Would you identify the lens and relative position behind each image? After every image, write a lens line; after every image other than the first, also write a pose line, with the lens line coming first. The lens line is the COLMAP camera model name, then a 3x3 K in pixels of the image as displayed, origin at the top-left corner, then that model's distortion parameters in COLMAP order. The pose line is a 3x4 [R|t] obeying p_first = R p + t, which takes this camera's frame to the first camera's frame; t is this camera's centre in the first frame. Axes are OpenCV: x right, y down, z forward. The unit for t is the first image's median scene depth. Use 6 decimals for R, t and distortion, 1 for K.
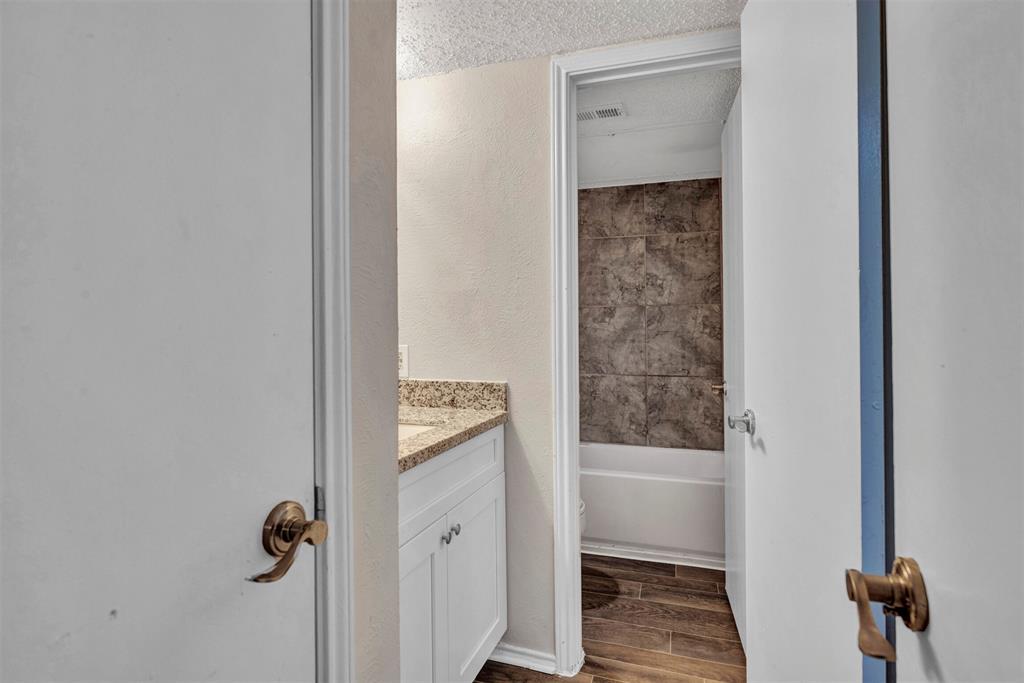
lens RADIAL K [[520.6, 0, 517.8], [0, 520.6, 335.4], [0, 0, 1]] dist [-0.012157, 0.000567]
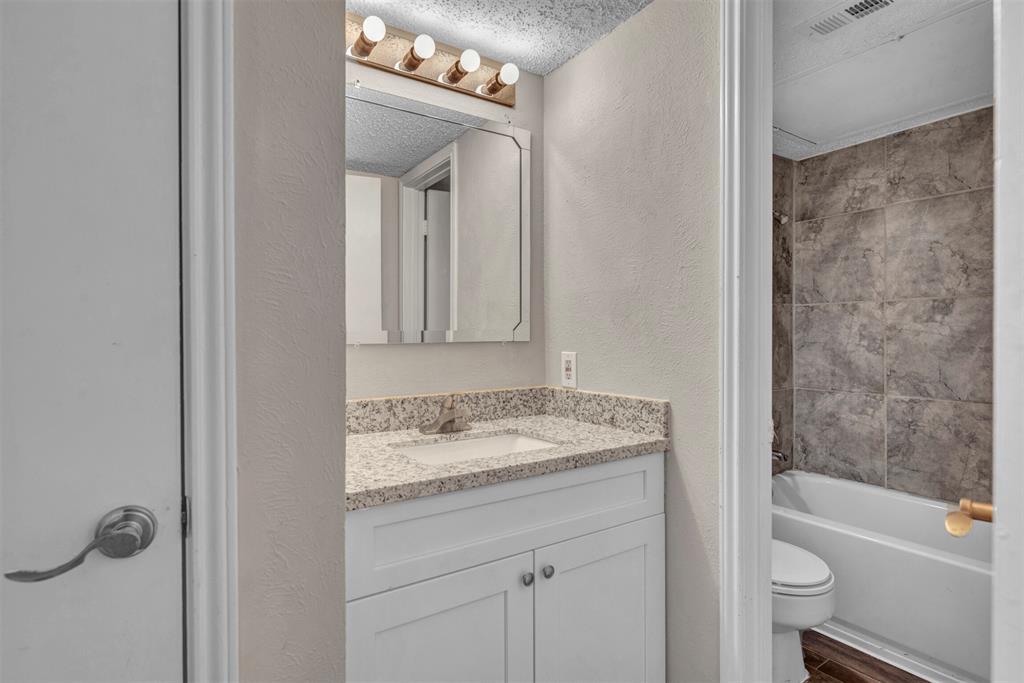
lens RADIAL K [[520.6, 0, 511.6], [0, 520.6, 349.6], [0, 0, 1]] dist [-0.012157, 0.000567]
pose [[0.785761, 0.008547, -0.618471, 0.271351], [0.001941, 0.999866, 0.016283, -0.001528], [0.618527, -0.013995, 0.785639, 0.232345]]
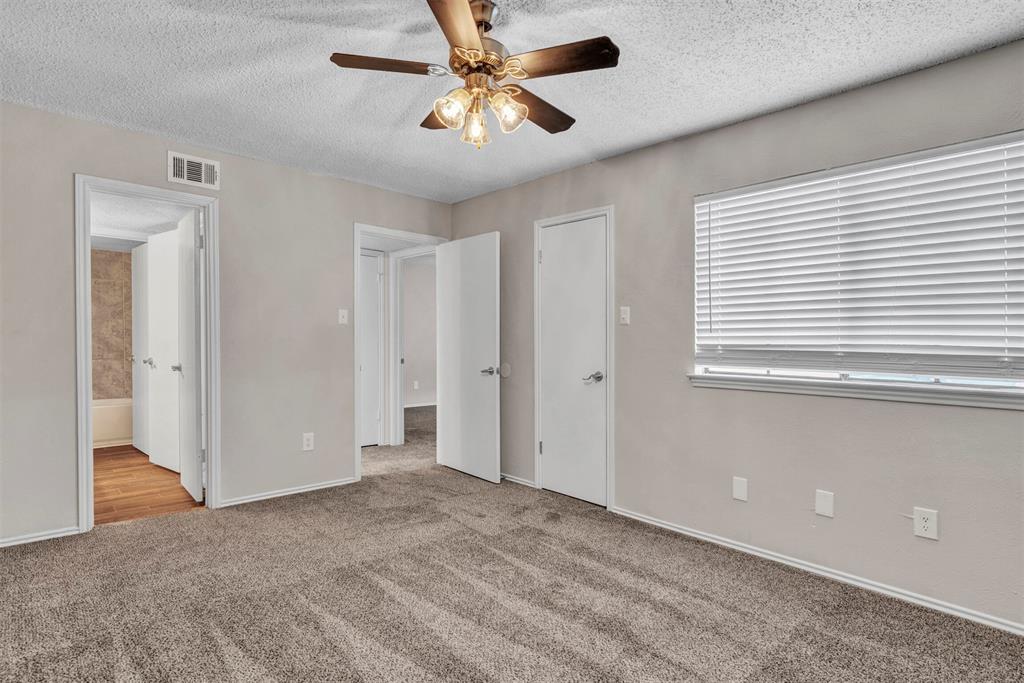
lens RADIAL K [[520.6, 0, 512.4], [0, 520.6, 339.5], [0, 0, 1]] dist [-0.012157, 0.000567]
pose [[0.470430, 0.000689, 0.882437, -0.397348], [-0.005999, 0.999979, 0.002417, -0.000934], [-0.882417, -0.006431, 0.470424, -0.746595]]
